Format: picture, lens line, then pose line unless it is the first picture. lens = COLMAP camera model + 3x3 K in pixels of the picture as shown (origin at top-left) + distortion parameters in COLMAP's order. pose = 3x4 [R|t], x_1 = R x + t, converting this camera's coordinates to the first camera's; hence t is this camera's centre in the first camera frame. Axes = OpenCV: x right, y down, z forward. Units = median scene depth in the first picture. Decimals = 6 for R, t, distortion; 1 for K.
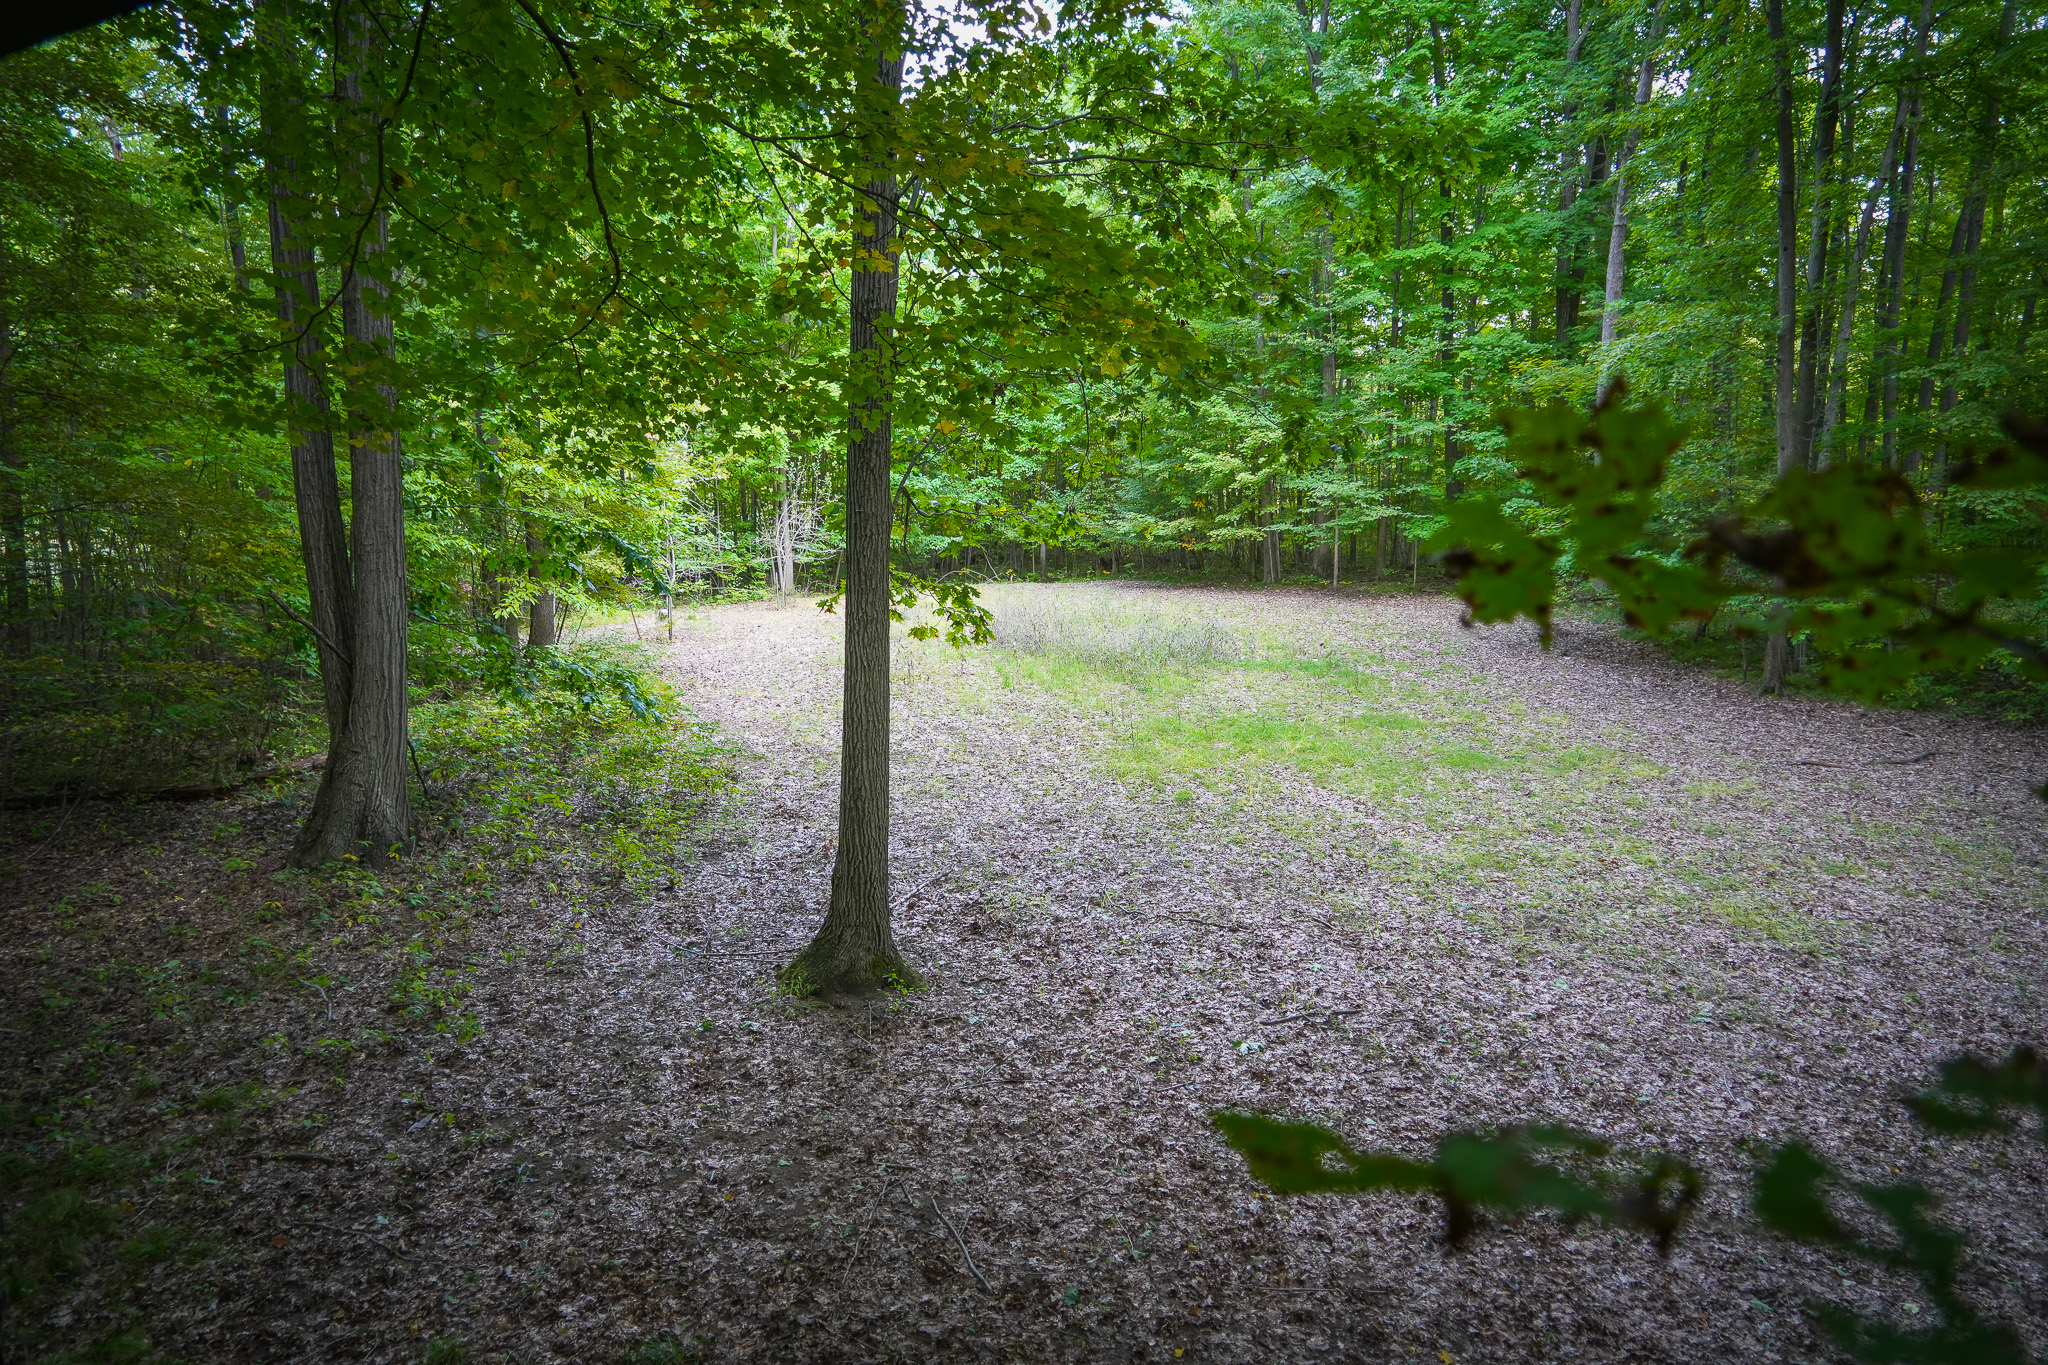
lens RADIAL K [[1380.4, 0, 1041.3], [0, 1380.4, 690.0], [0, 0, 1]] dist [-0.031831, 0.023180]
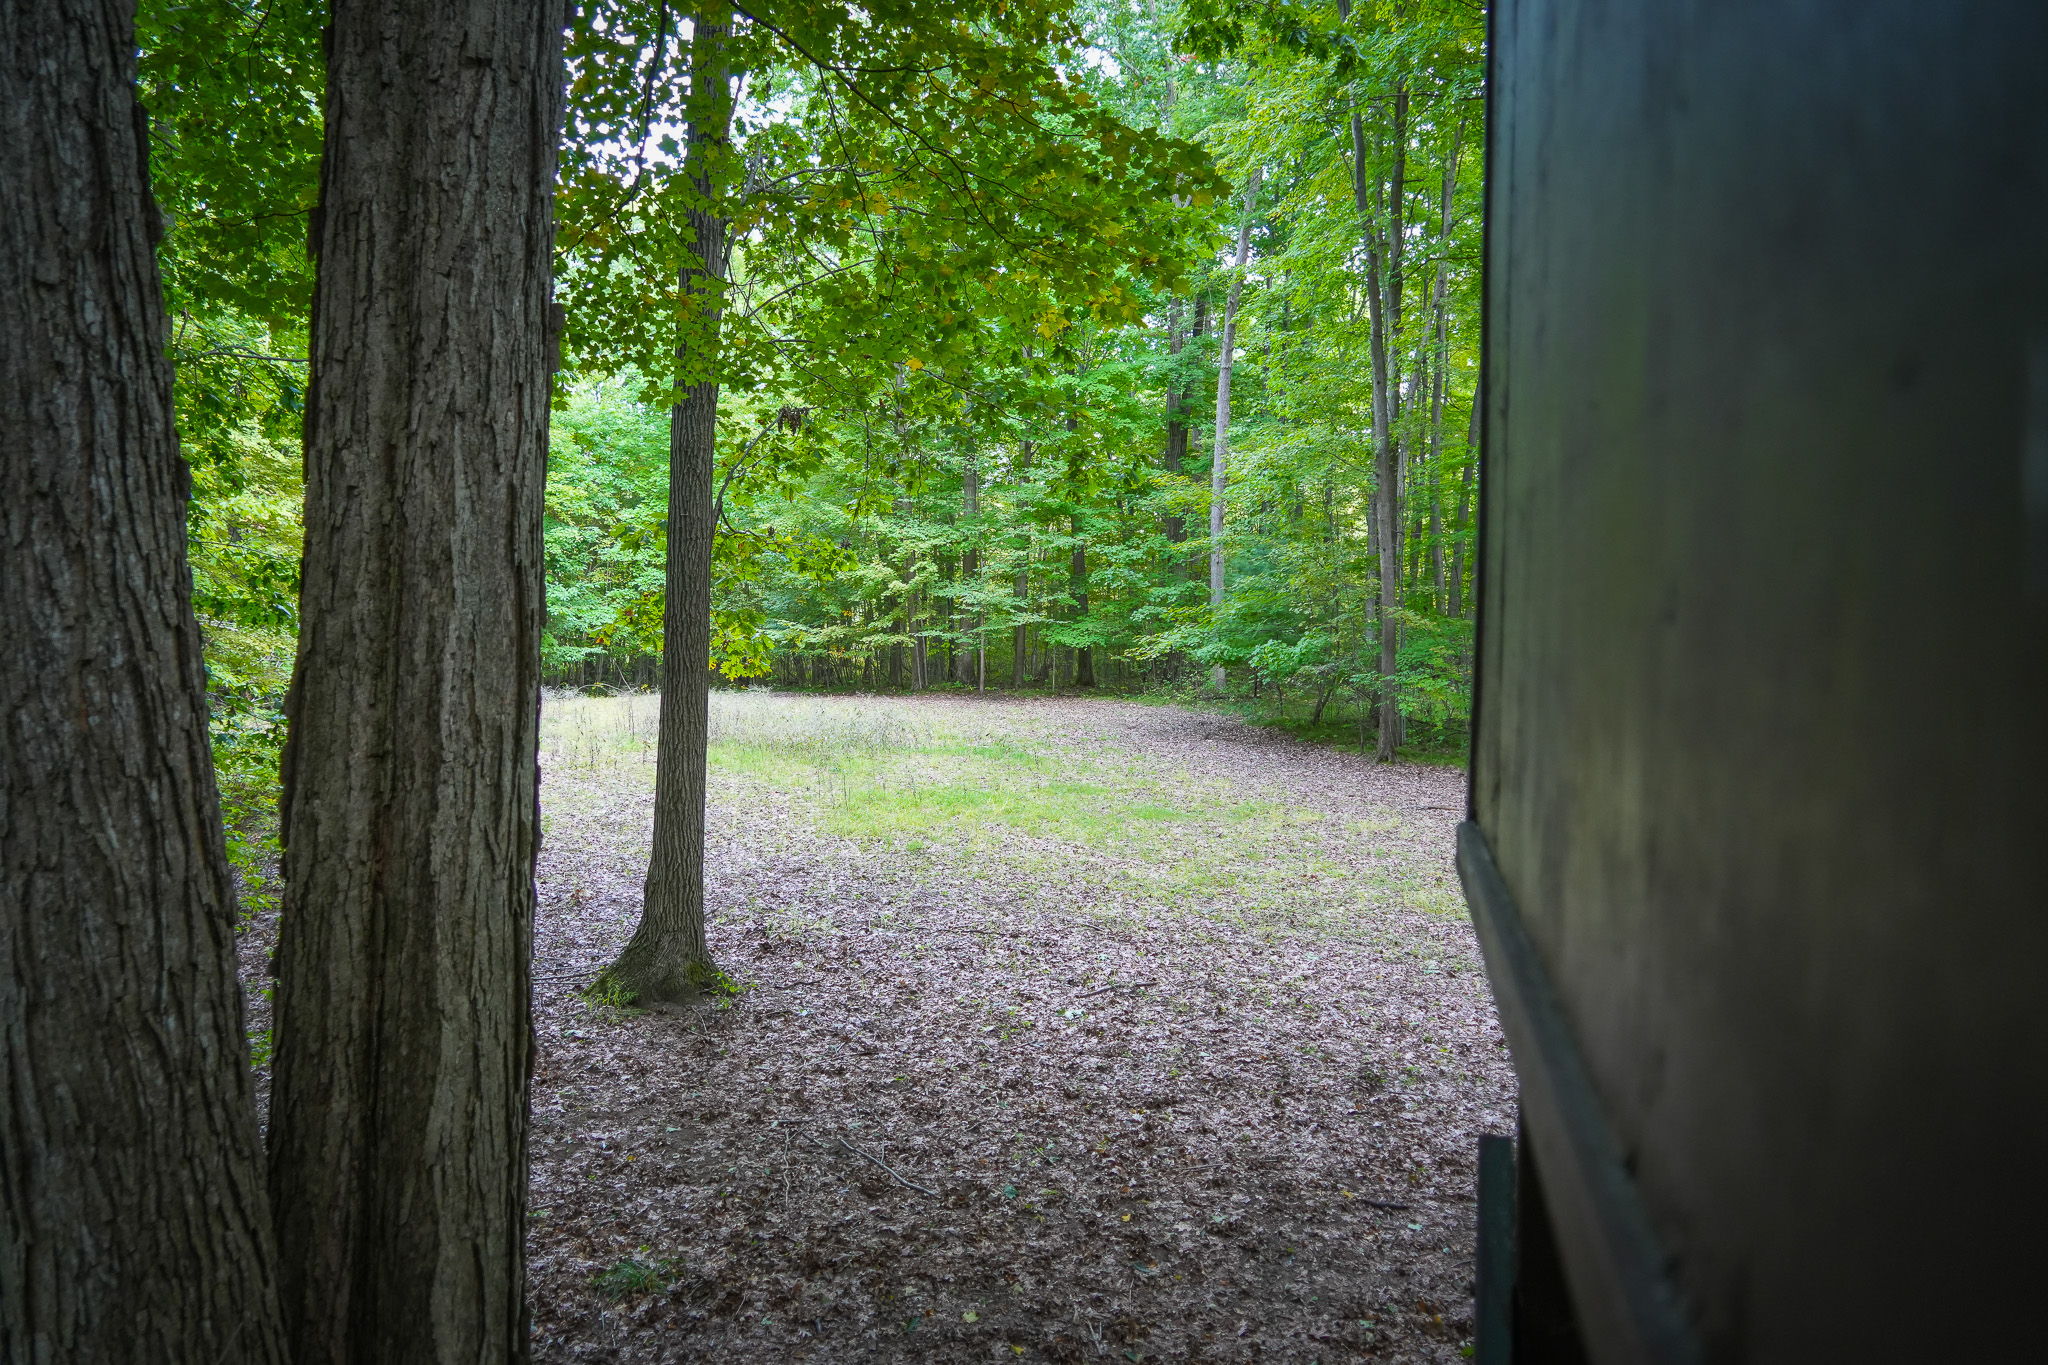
lens RADIAL K [[1380.4, 0, 1040.6], [0, 1380.4, 677.0], [0, 0, 1]] dist [-0.031831, 0.023180]
pose [[0.956077, -0.000600, 0.293115, -0.146835], [0.034737, 0.993183, -0.111273, 0.092841], [-0.291050, 0.116568, 0.949580, -0.030624]]
